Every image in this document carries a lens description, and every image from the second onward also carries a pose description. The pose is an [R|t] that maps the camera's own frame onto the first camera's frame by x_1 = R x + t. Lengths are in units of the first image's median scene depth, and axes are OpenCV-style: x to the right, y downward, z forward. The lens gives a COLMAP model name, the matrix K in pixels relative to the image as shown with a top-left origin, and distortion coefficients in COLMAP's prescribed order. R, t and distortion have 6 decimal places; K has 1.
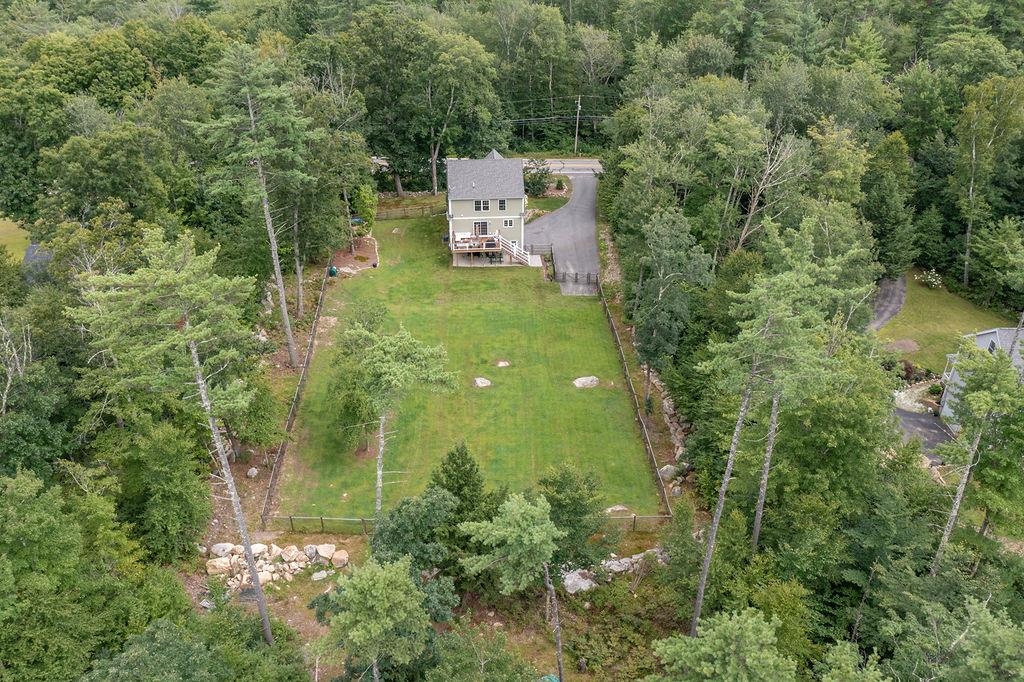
lens RADIAL K [[810.3, 0, 513.4], [0, 810.3, 337.2], [0, 0, 1]] dist [-0.017923, 0.009456]
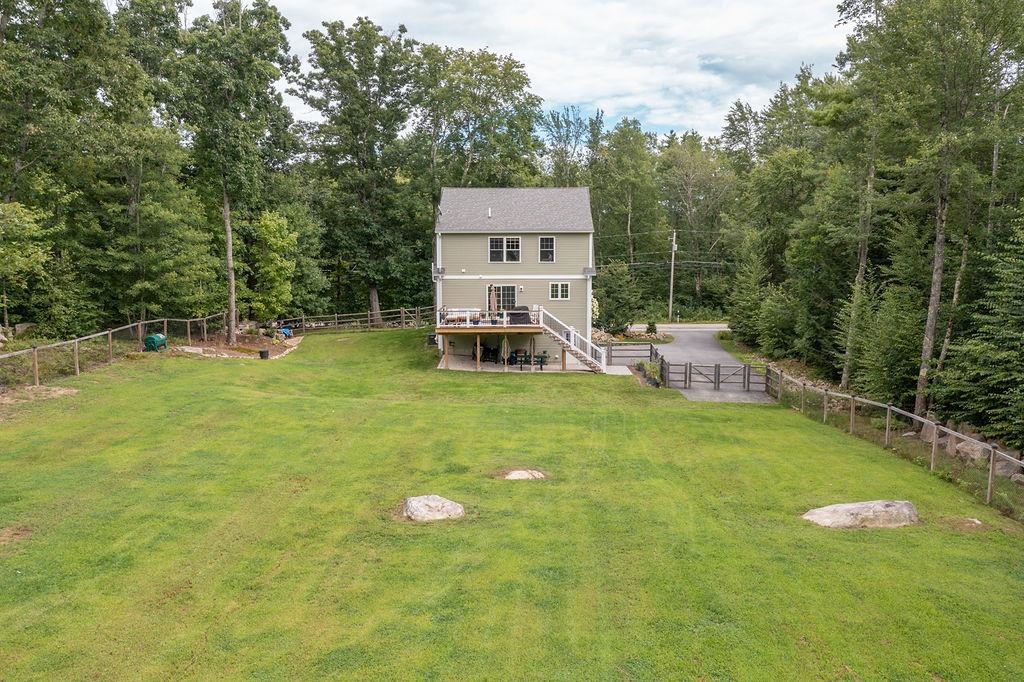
lens RADIAL K [[810.3, 0, 513.4], [0, 810.3, 337.2], [0, 0, 1]] dist [-0.017923, 0.009456]
pose [[0.996777, 0.004589, -0.080096, 0.006038], [-0.037816, 0.907371, -0.418627, 0.102669], [0.070756, 0.420306, 0.904619, 0.693297]]
